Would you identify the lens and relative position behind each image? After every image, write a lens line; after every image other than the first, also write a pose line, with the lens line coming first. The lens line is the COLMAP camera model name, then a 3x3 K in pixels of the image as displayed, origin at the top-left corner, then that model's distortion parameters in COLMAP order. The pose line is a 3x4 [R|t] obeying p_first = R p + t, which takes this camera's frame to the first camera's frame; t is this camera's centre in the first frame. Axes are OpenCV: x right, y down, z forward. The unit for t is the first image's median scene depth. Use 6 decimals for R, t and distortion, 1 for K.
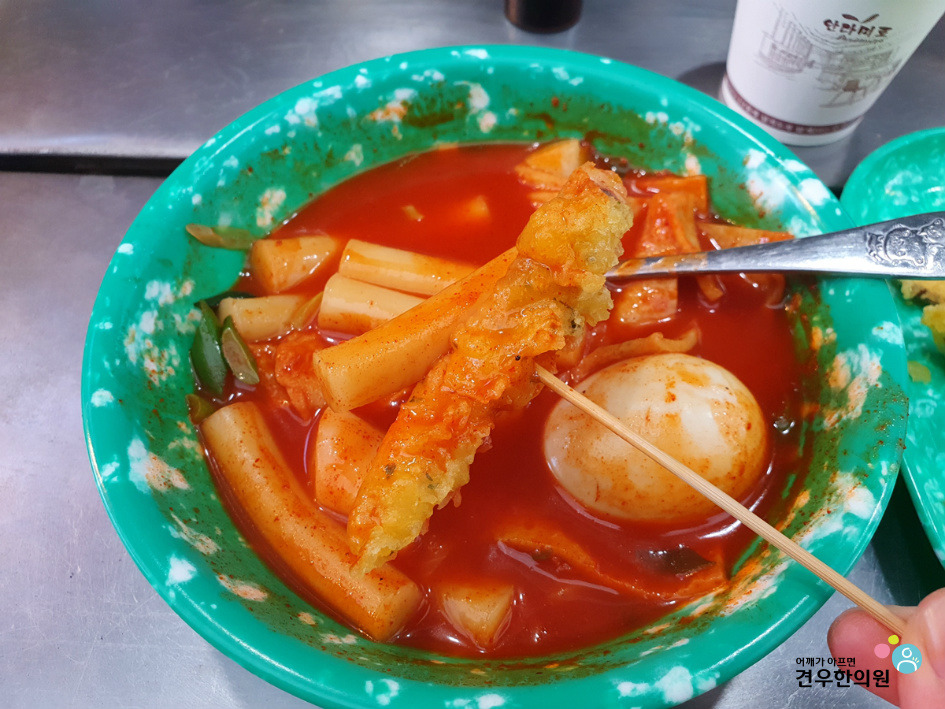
lens RADIAL K [[746.3, 0, 475.4], [0, 746.3, 366.3], [0, 0, 1]] dist [-0.067003, 0.054609]
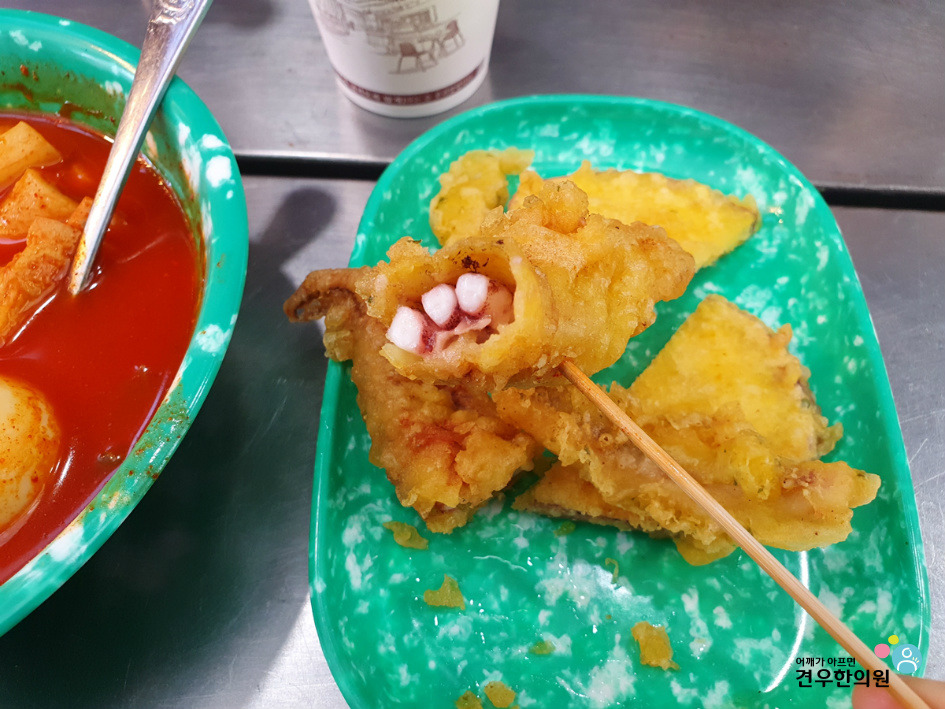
lens RADIAL K [[751.8, 0, 468.3], [0, 751.8, 359.5], [0, 0, 1]] dist [-0.069912, 0.062363]
pose [[0.999901, 0.012528, -0.006428, 0.742372], [-0.012371, 0.999637, 0.023942, -0.039546], [0.006726, -0.023860, 0.999693, 0.115817]]
